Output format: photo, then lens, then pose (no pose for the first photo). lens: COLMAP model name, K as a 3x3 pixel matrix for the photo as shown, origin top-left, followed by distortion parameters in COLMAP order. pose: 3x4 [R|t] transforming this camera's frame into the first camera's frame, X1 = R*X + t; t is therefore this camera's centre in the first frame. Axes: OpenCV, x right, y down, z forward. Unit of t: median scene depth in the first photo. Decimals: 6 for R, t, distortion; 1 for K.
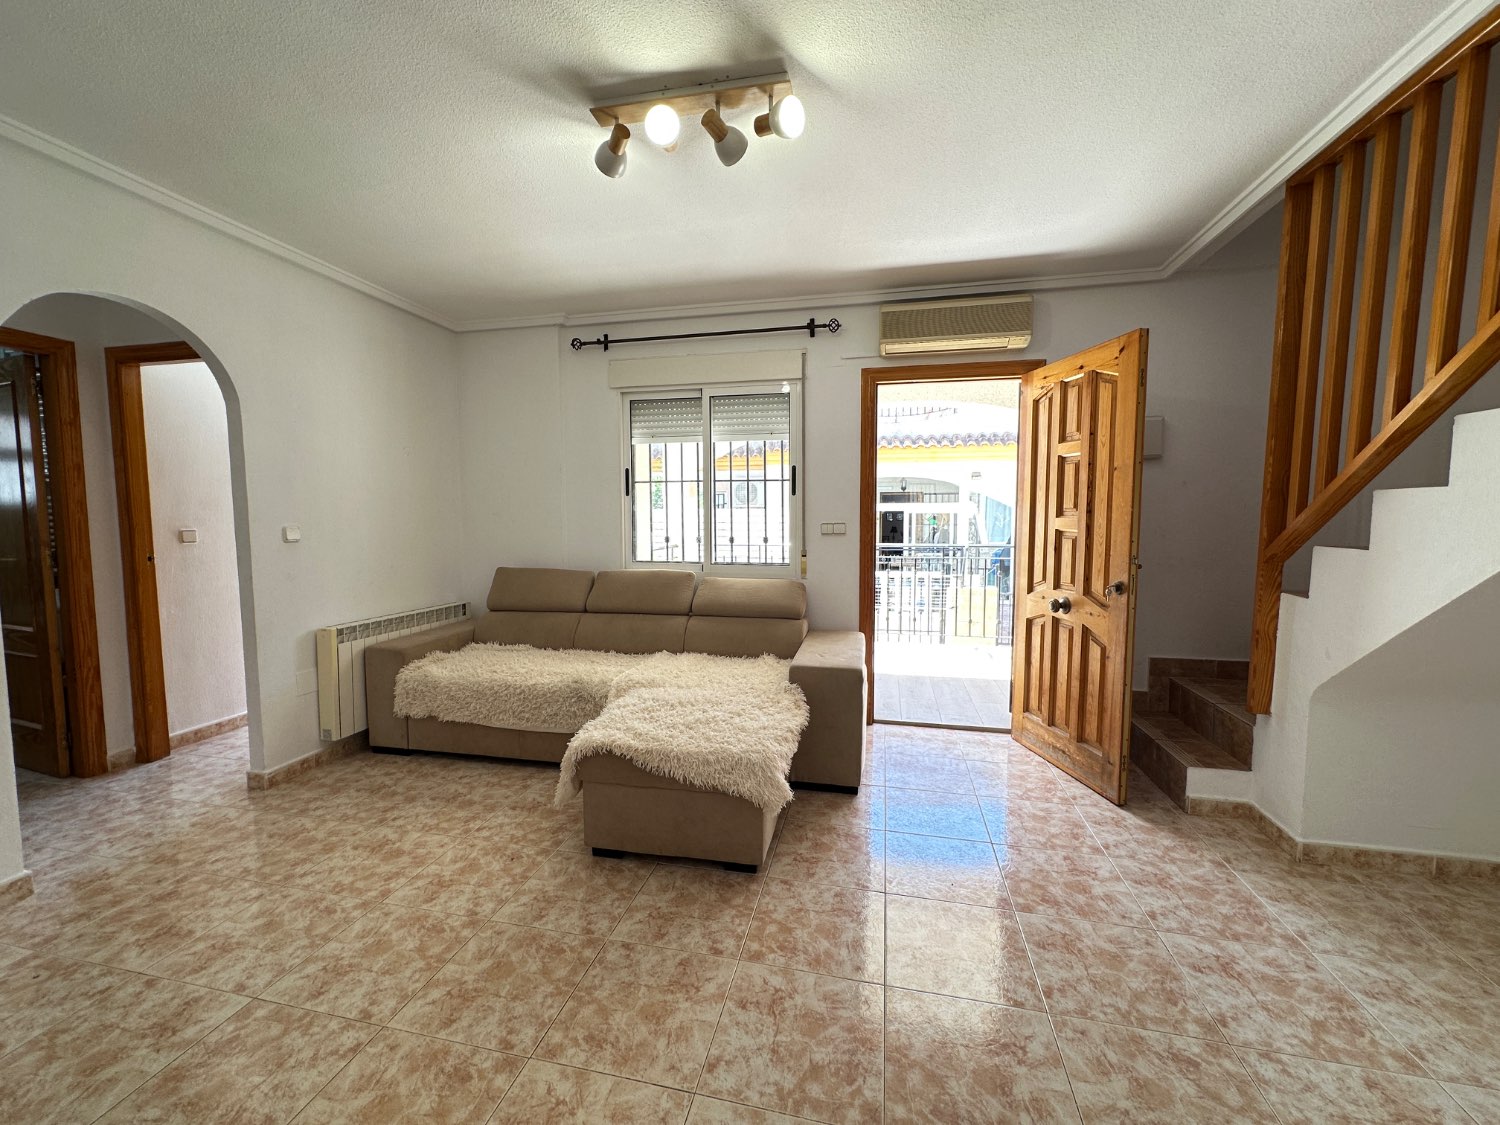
lens RADIAL K [[596.7, 0, 744.5], [0, 596.7, 566.6], [0, 0, 1]] dist [-0.001005, -0.000067]
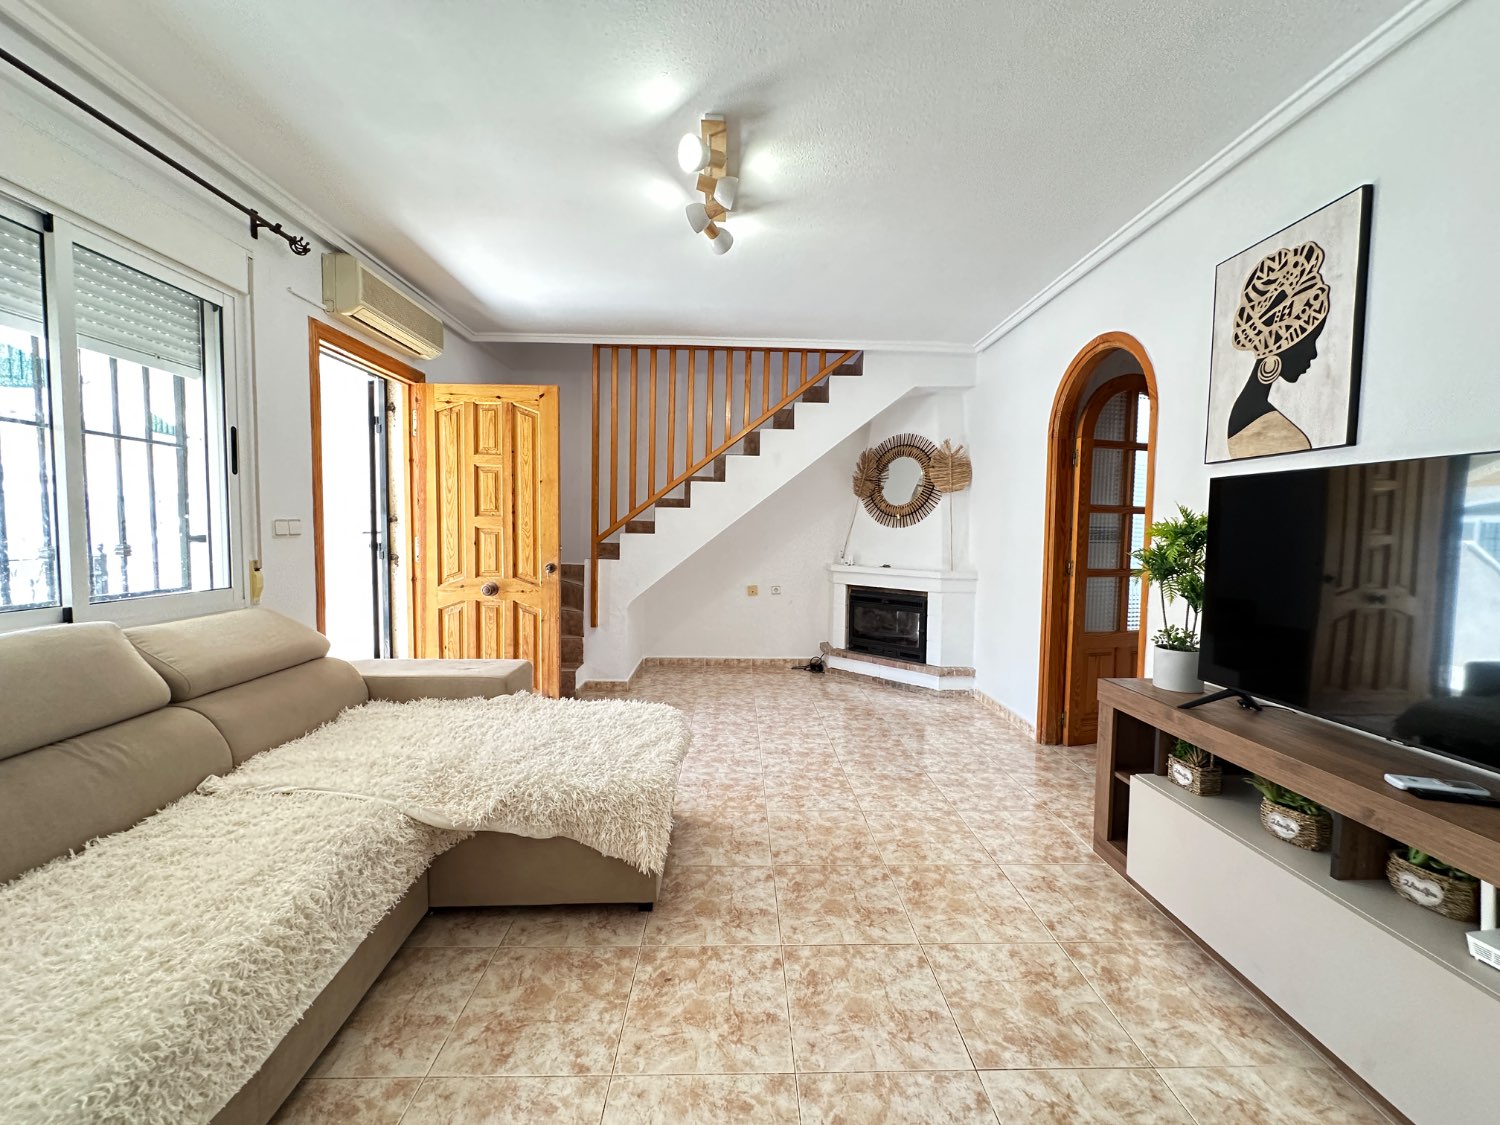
lens RADIAL K [[596.7, 0, 748.4], [0, 596.7, 561.9], [0, 0, 1]] dist [-0.001005, -0.000067]
pose [[-0.245268, -0.054223, 0.967938, -1.341420], [0.073687, 0.994504, 0.074383, -0.074891], [-0.966651, 0.089568, -0.239924, 1.277473]]
